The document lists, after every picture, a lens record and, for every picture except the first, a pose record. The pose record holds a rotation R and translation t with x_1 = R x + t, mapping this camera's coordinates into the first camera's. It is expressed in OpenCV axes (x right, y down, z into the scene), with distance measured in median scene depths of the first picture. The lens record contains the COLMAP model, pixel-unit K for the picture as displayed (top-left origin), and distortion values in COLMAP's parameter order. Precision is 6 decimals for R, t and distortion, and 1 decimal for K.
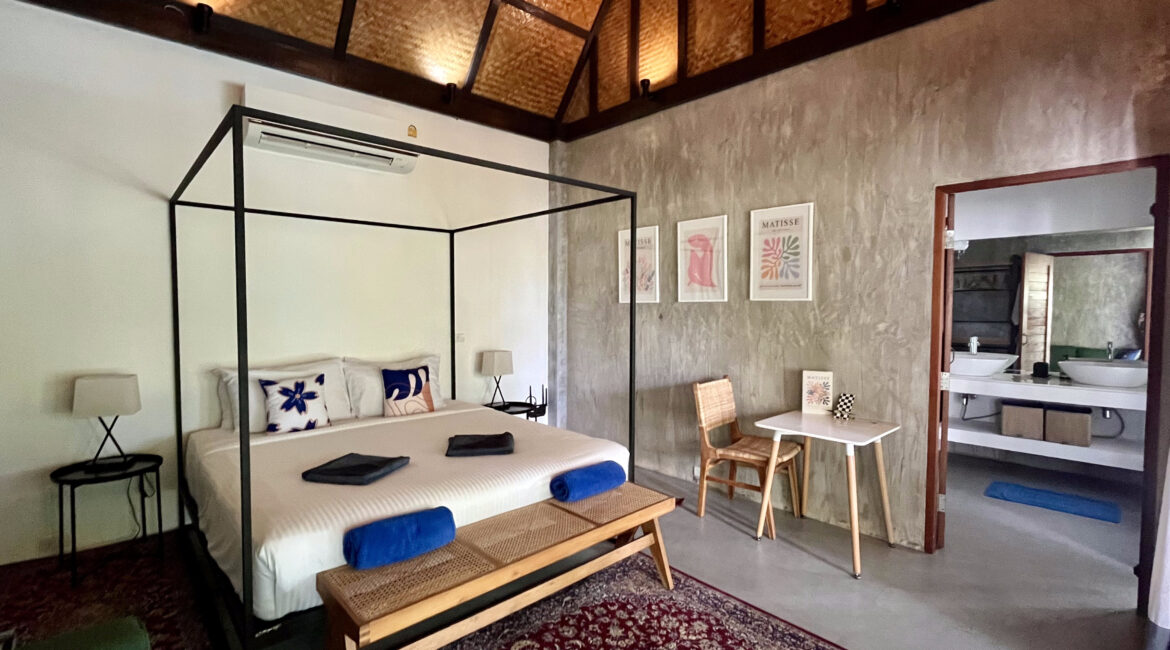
lens RADIAL K [[529.6, 0, 589.8], [0, 529.6, 324.3], [0, 0, 1]] dist [-0.004642, -0.000195]
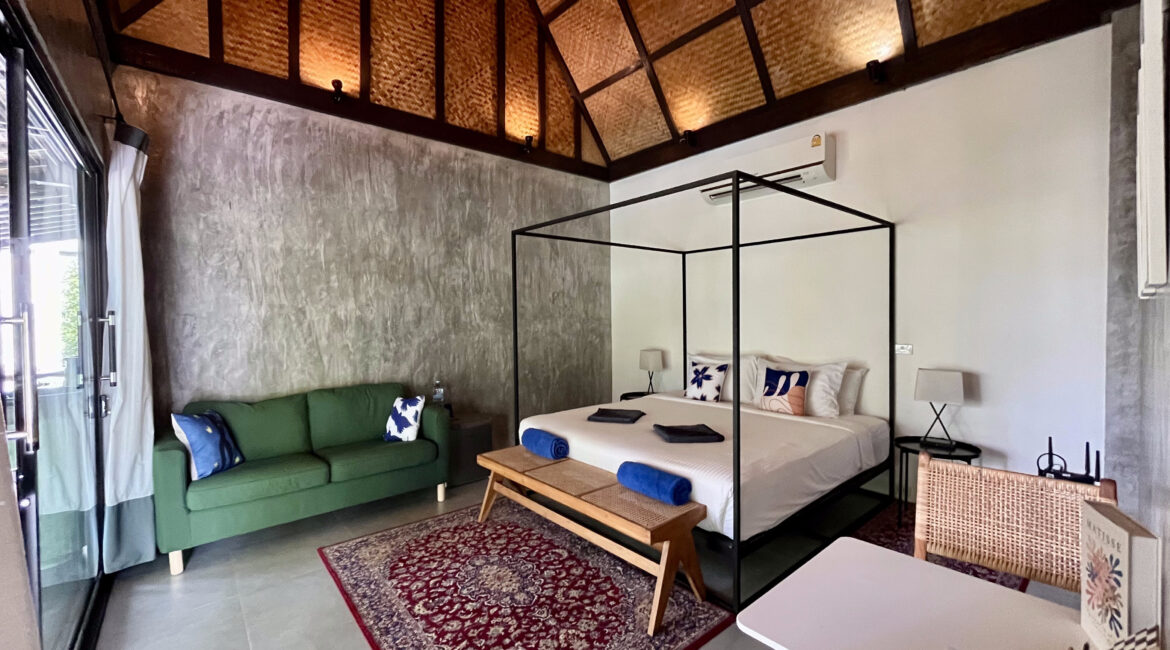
lens RADIAL K [[482.5, 0, 576.5], [0, 482.5, 325.1], [0, 0, 1]] dist [-0.000250, -0.000430]
pose [[-0.071083, 0.018096, -0.997306, 0.697810], [-0.025815, 0.999467, 0.019975, -0.018173], [0.997136, 0.027166, -0.070578, 0.676636]]
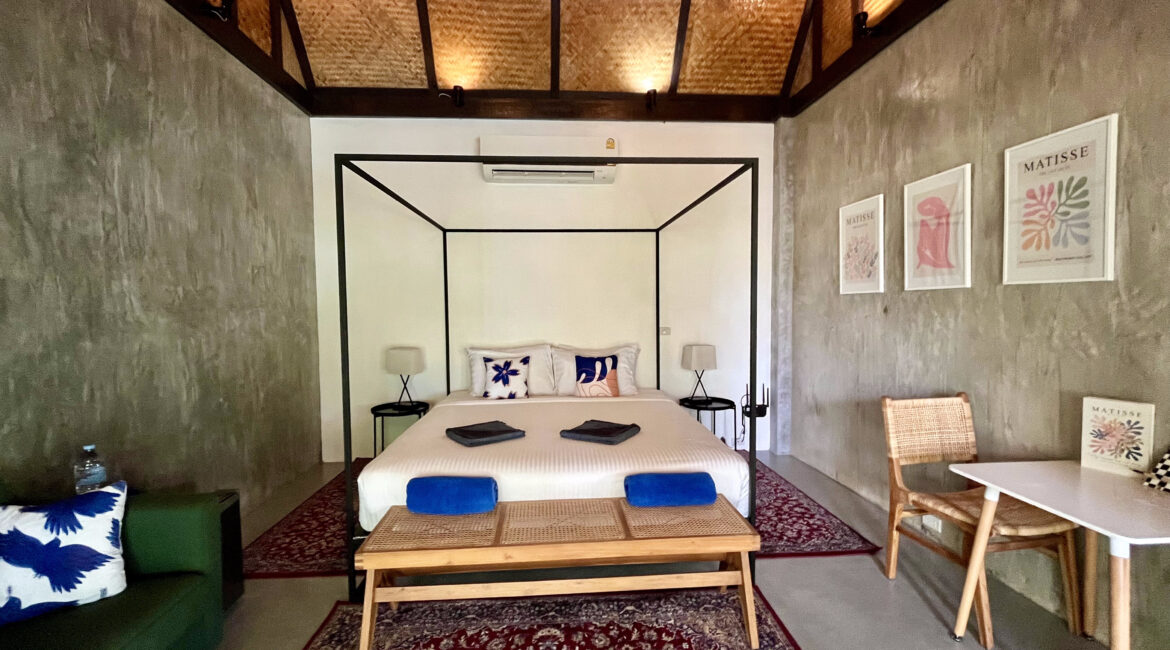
lens RADIAL K [[482.5, 0, 582.9], [0, 482.5, 324.0], [0, 0, 1]] dist [-0.000250, -0.000430]
pose [[0.768391, 0.015113, -0.639802, 0.302878], [-0.012157, 0.999885, 0.009018, 0.006303], [0.639865, 0.000849, 0.768487, 0.202591]]
